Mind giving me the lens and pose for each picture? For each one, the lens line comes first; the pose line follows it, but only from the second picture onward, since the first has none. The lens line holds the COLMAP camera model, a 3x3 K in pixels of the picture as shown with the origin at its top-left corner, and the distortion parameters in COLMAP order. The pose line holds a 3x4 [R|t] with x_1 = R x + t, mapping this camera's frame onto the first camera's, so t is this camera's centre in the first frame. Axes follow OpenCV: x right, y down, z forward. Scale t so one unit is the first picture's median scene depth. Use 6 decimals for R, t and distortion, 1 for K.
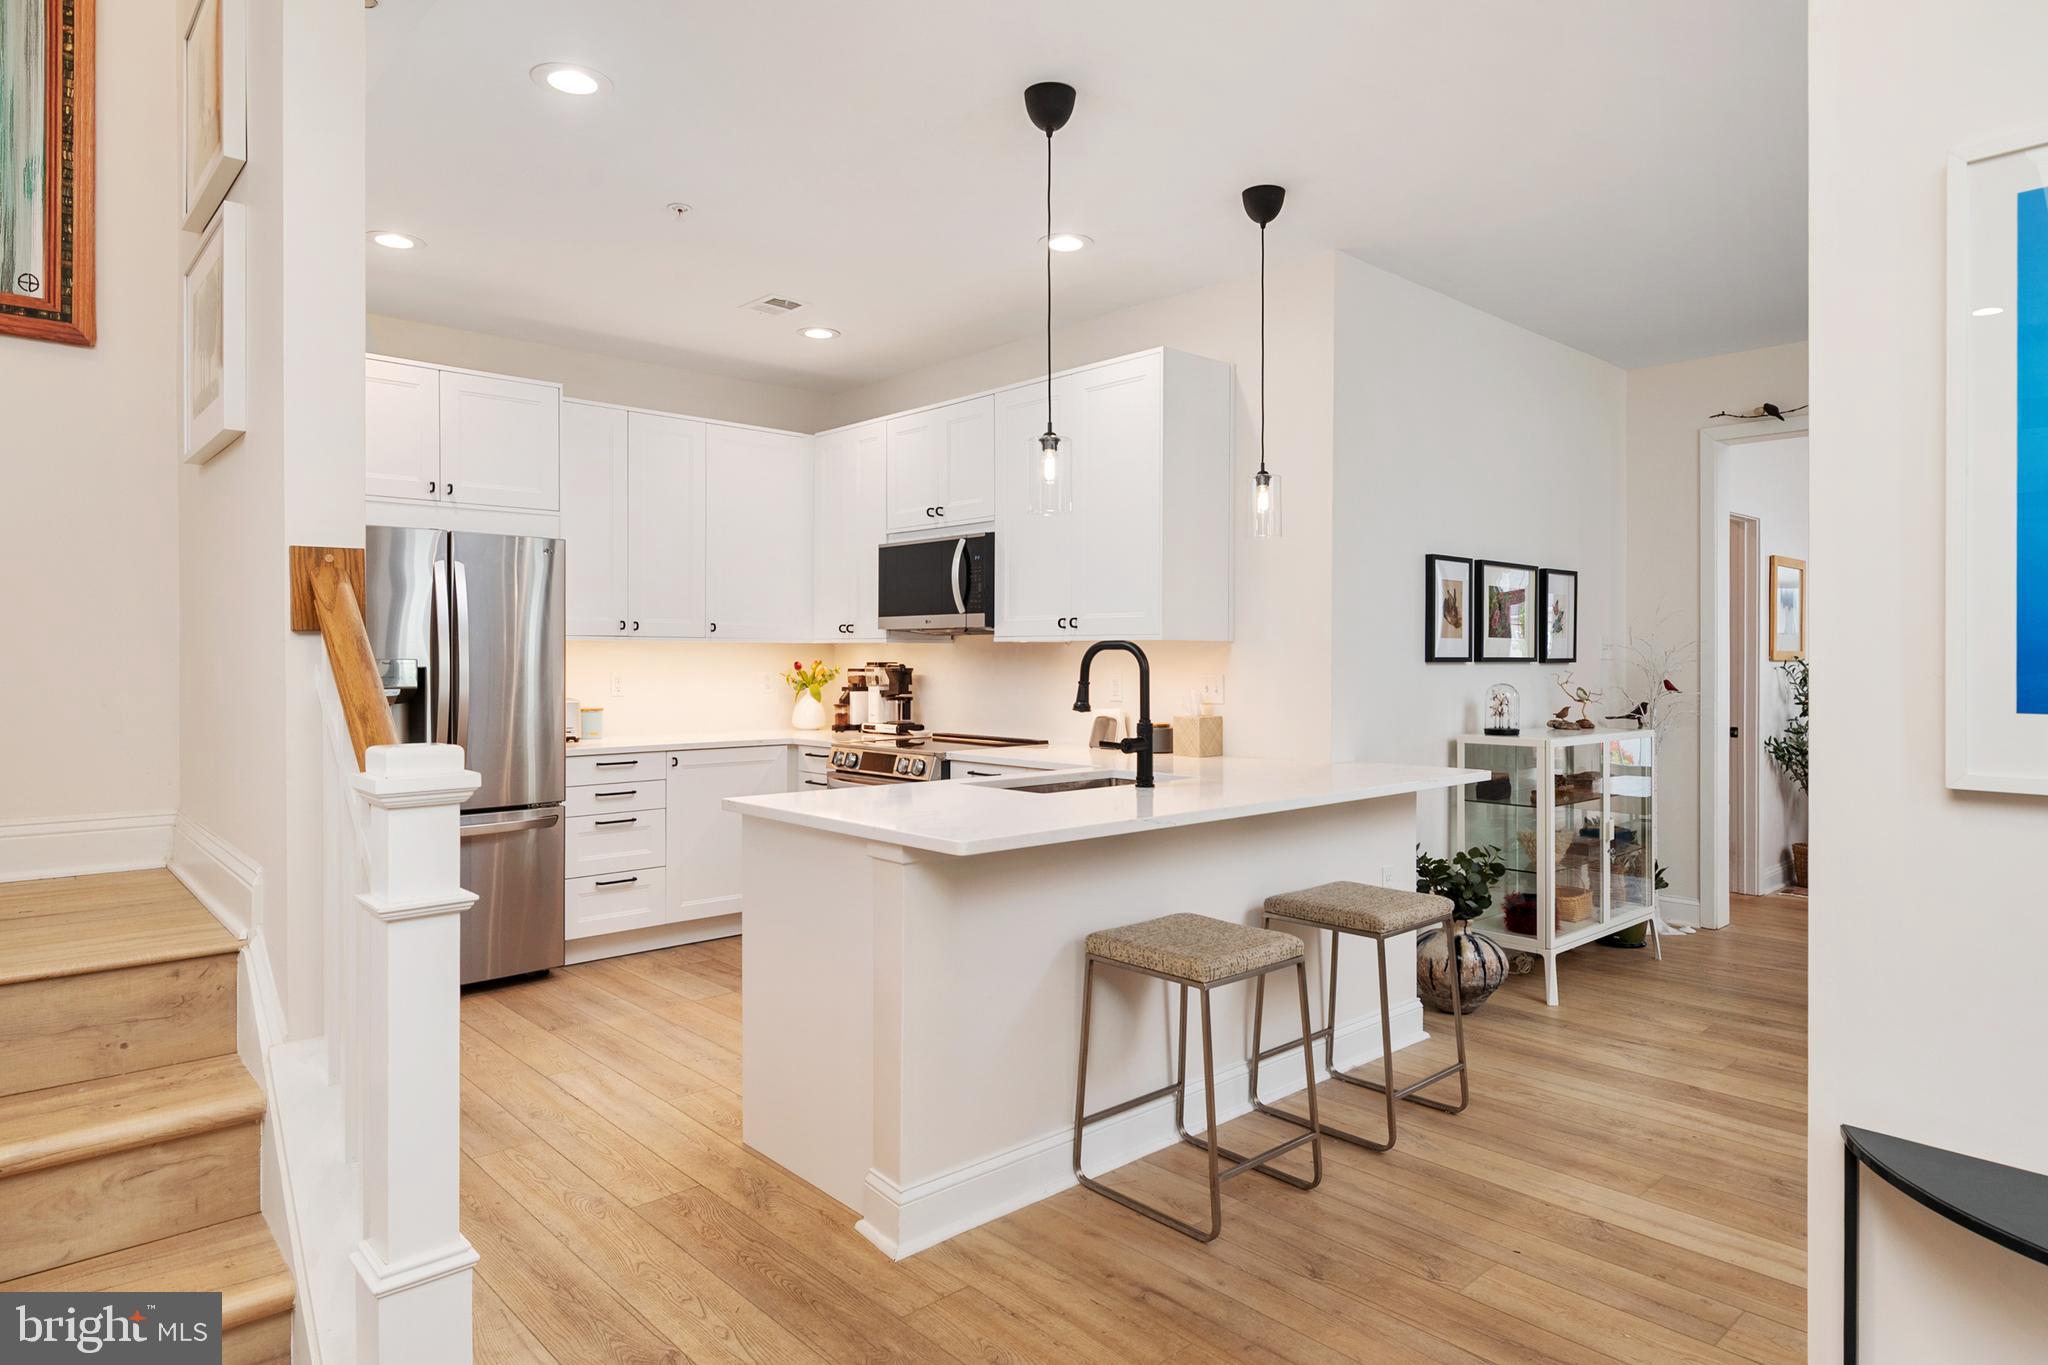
lens RADIAL K [[1153.8, 0, 1013.9], [0, 1153.8, 684.7], [0, 0, 1]] dist [0.012568, -0.004232]
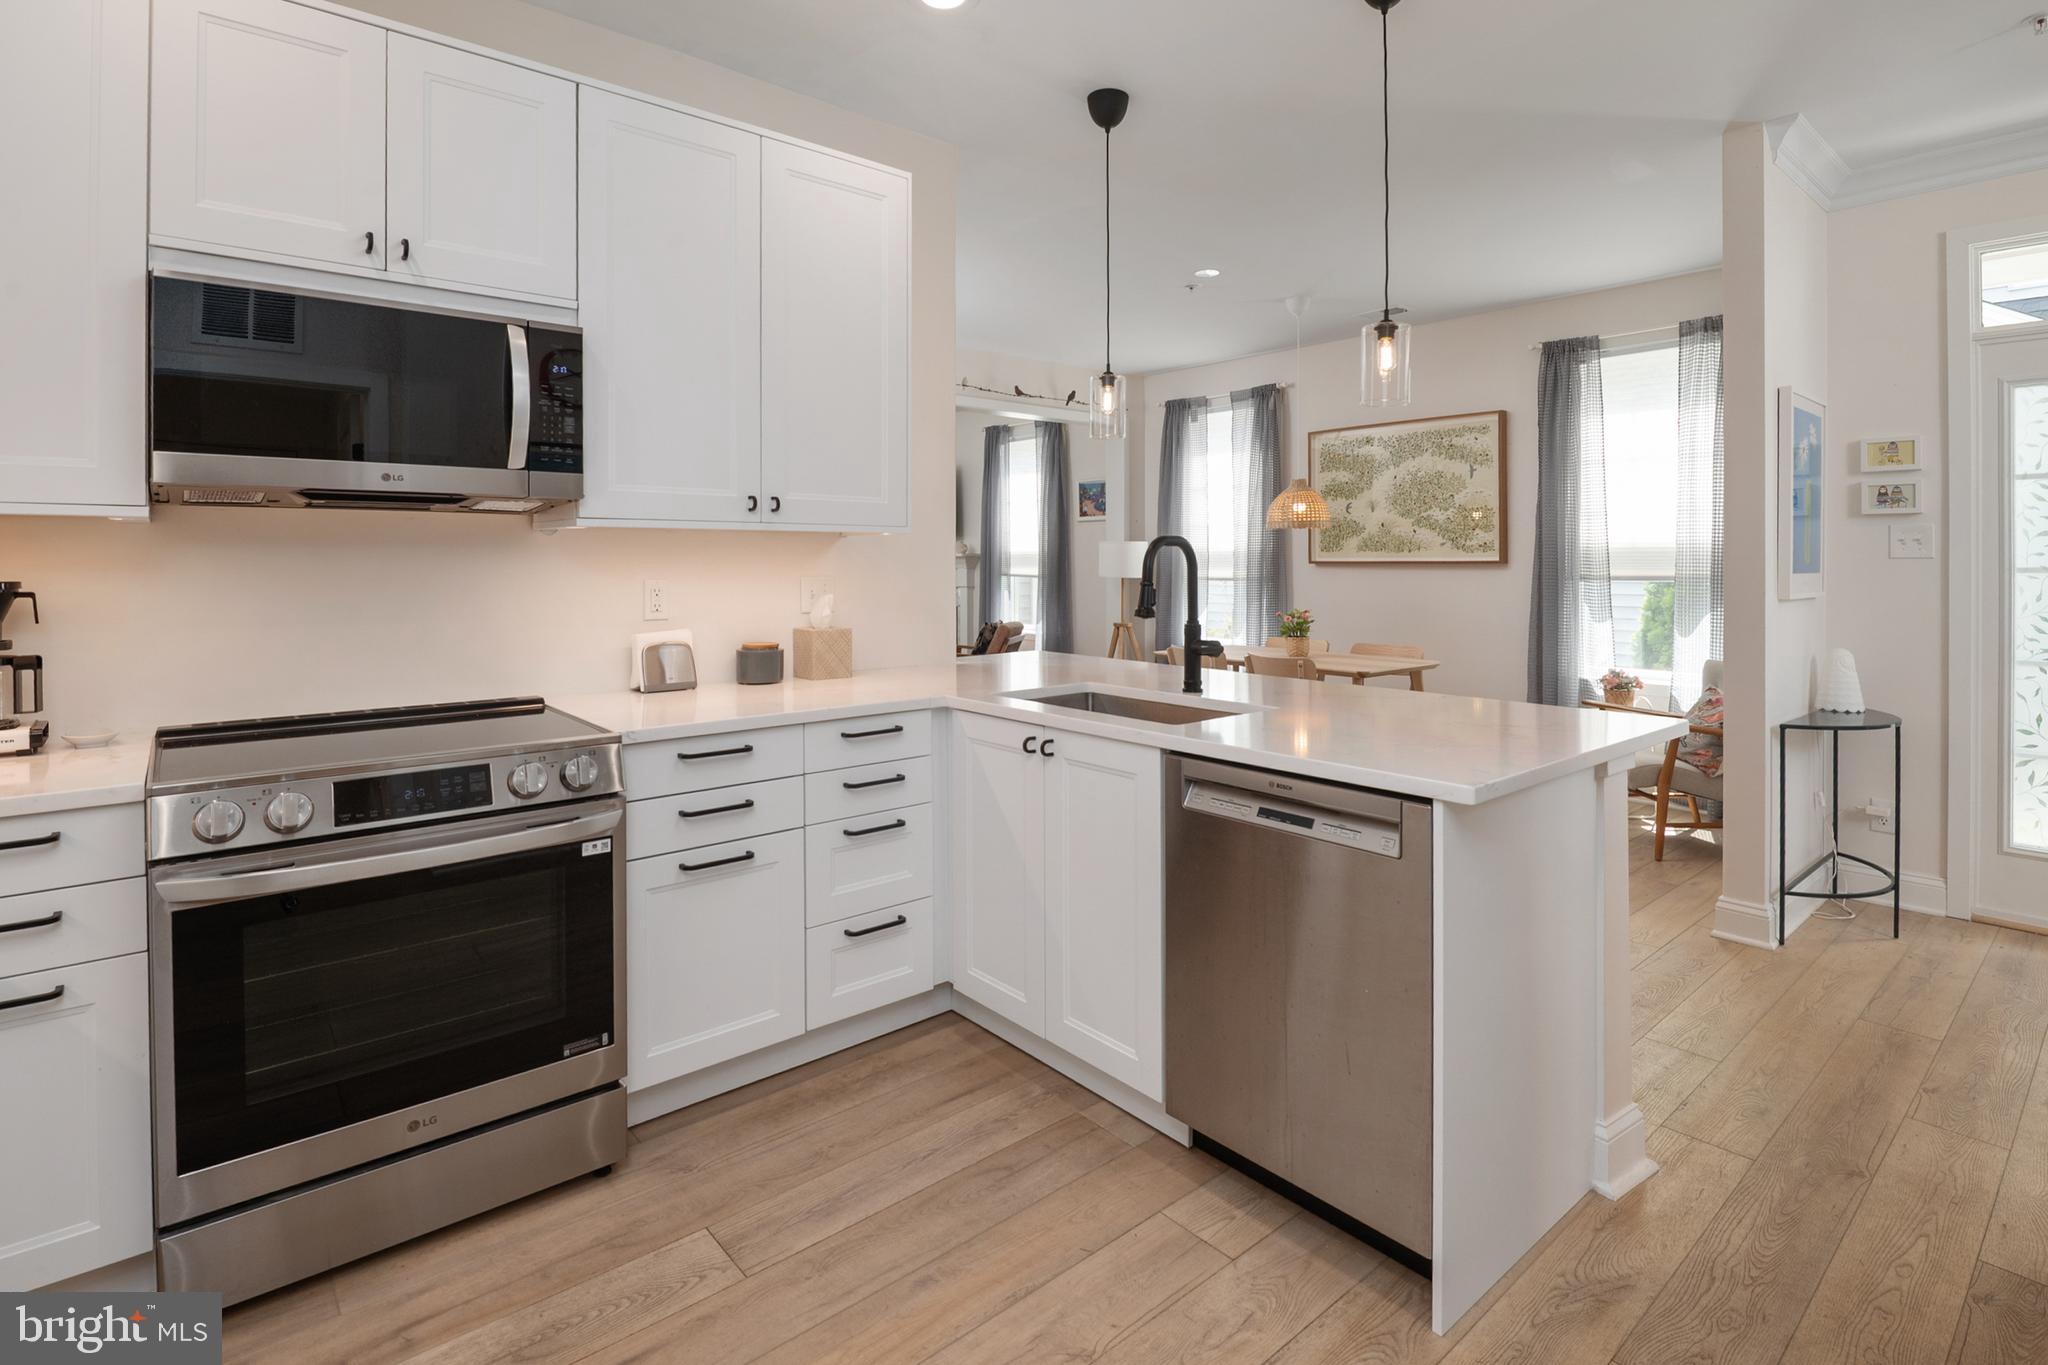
lens RADIAL K [[1024.6, 0, 1058.1], [0, 1024.6, 563.3], [0, 0, 1]] dist [0.006011, 0.001195]
pose [[0.027558, -0.005614, 0.999604, -0.692676], [0.024106, 0.999697, 0.004950, -0.022638], [-0.999330, 0.023960, 0.027685, 1.034121]]
